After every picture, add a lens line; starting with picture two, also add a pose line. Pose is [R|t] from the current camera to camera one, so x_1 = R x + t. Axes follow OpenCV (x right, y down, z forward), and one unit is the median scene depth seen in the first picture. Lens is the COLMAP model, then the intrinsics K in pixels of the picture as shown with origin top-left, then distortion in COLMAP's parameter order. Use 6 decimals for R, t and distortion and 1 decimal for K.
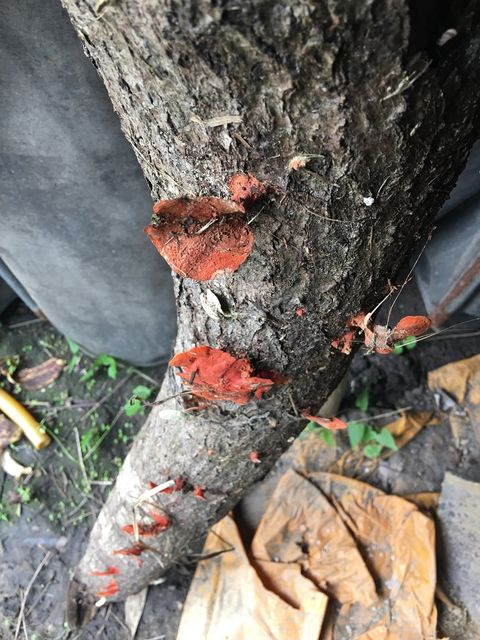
lens RADIAL K [[538.6, 0, 250.2], [0, 538.6, 322.6], [0, 0, 1]] dist [0.095079, -0.168726]
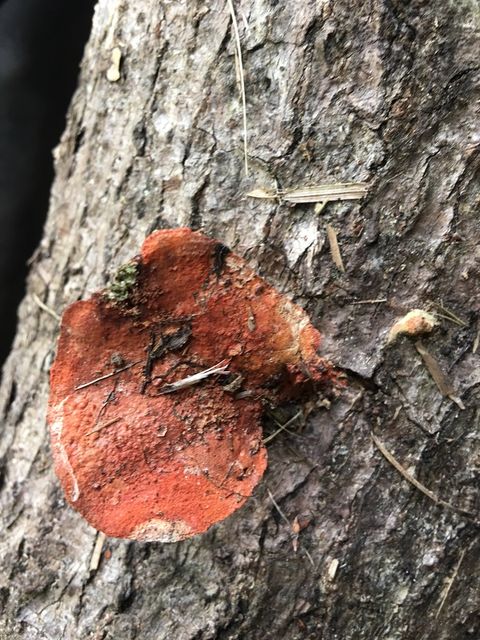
lens RADIAL K [[538.6, 0, 250.2], [0, 538.6, 322.6], [0, 0, 1]] dist [0.095079, -0.168726]
pose [[0.891381, 0.414868, 0.182551, -0.140728], [-0.105570, 0.581711, -0.806515, 0.138071], [-0.440789, 0.699640, 0.562324, 0.708769]]
